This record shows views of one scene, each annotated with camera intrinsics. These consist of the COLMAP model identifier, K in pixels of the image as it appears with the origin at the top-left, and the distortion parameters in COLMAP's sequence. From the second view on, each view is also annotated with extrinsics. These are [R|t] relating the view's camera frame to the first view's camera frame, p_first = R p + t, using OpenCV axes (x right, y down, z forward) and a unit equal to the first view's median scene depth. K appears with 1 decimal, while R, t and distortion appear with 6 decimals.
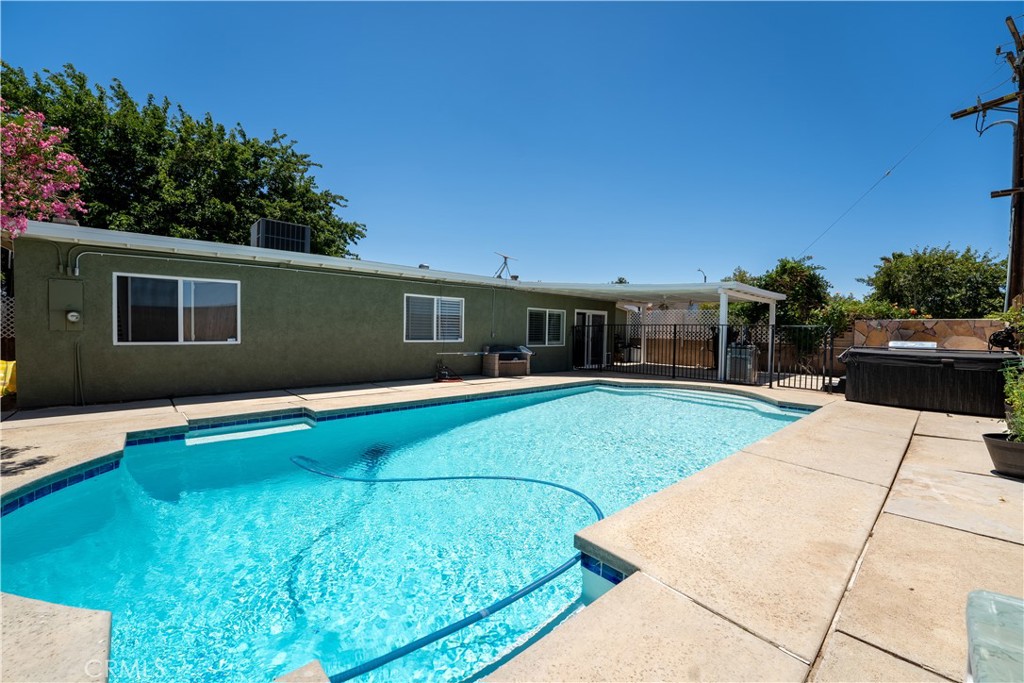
lens RADIAL K [[418.9, 0, 512.0], [0, 418.9, 345.4], [0, 0, 1]] dist [-0.024498, 0.000140]
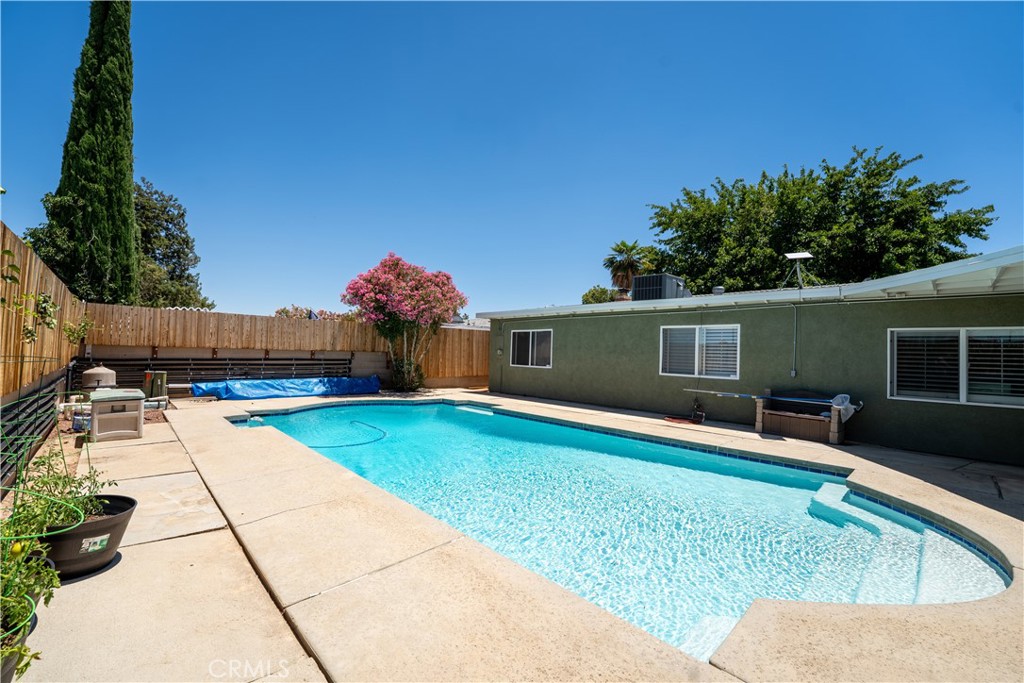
lens RADIAL K [[418.9, 0, 503.4], [0, 418.9, 337.4], [0, 0, 1]] dist [-0.024498, 0.000140]
pose [[0.012267, -0.048162, -0.998764, 0.773066], [-0.061530, 0.996910, -0.048829, -0.026889], [0.998030, 0.062053, 0.009266, 0.654775]]
